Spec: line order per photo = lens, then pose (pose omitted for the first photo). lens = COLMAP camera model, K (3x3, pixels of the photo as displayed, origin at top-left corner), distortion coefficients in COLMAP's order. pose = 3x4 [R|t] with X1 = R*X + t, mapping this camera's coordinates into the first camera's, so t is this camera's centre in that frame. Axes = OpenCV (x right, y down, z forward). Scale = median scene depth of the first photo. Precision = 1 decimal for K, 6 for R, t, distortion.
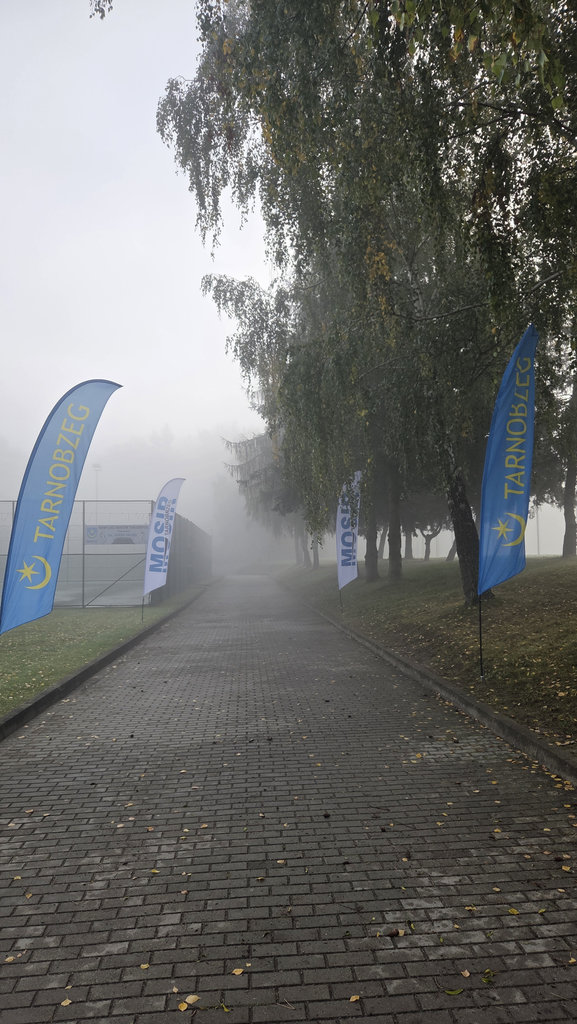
lens RADIAL K [[681.3, 0, 288.5], [0, 681.3, 512.0], [0, 0, 1]] dist [-0.005083, -0.001969]
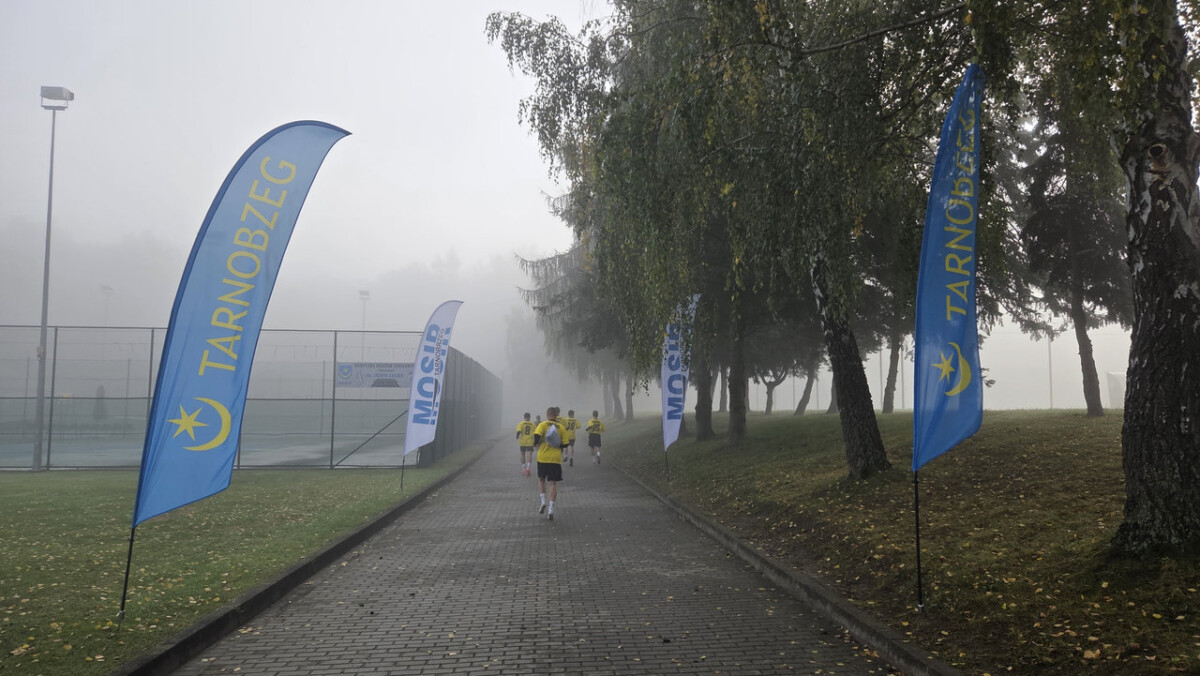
lens RADIAL K [[795.6, 0, 611.6], [0, 795.6, 336.7], [0, 0, 1]] dist [0.002345, -0.000633]
pose [[0.999648, 0.016748, 0.020591, -0.007071], [-0.016274, 0.999604, -0.022974, 0.012048], [-0.020967, 0.022631, 0.999524, 0.162587]]
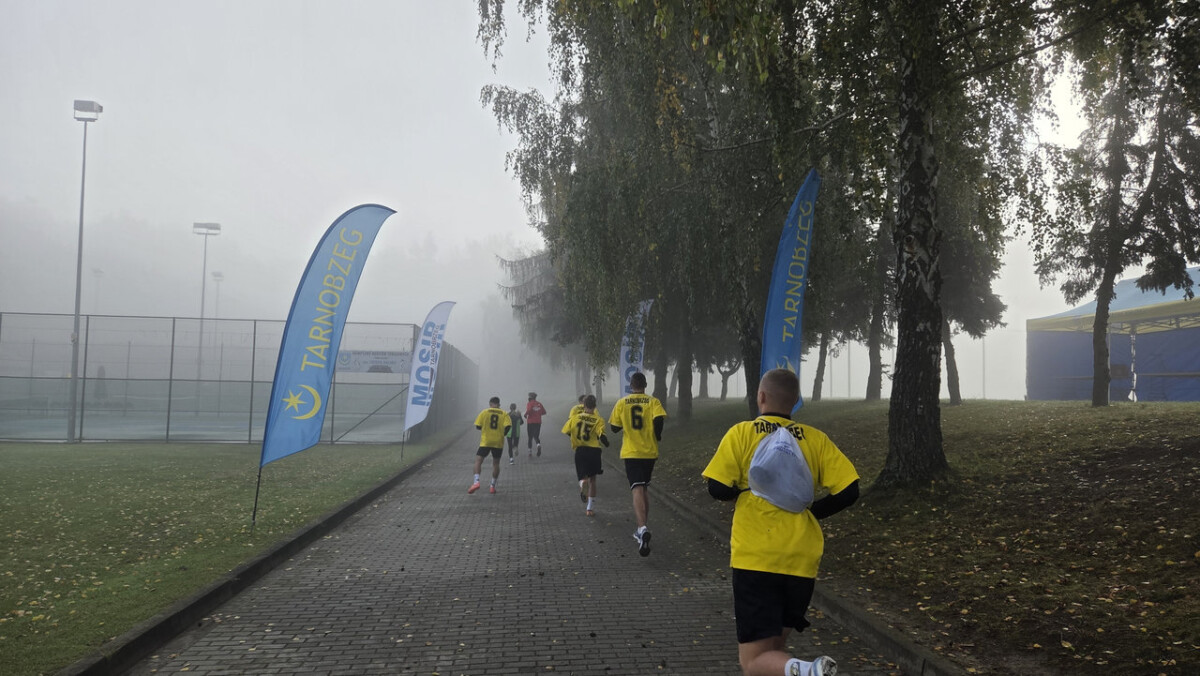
lens RADIAL K [[798.4, 0, 597.1], [0, 798.4, 334.0], [0, 0, 1]] dist [-0.005083, -0.001969]
pose [[0.998973, 0.029427, 0.034455, 0.001630], [-0.029183, 0.999545, -0.007565, -0.006660], [-0.034662, 0.006552, 0.999378, -0.085580]]
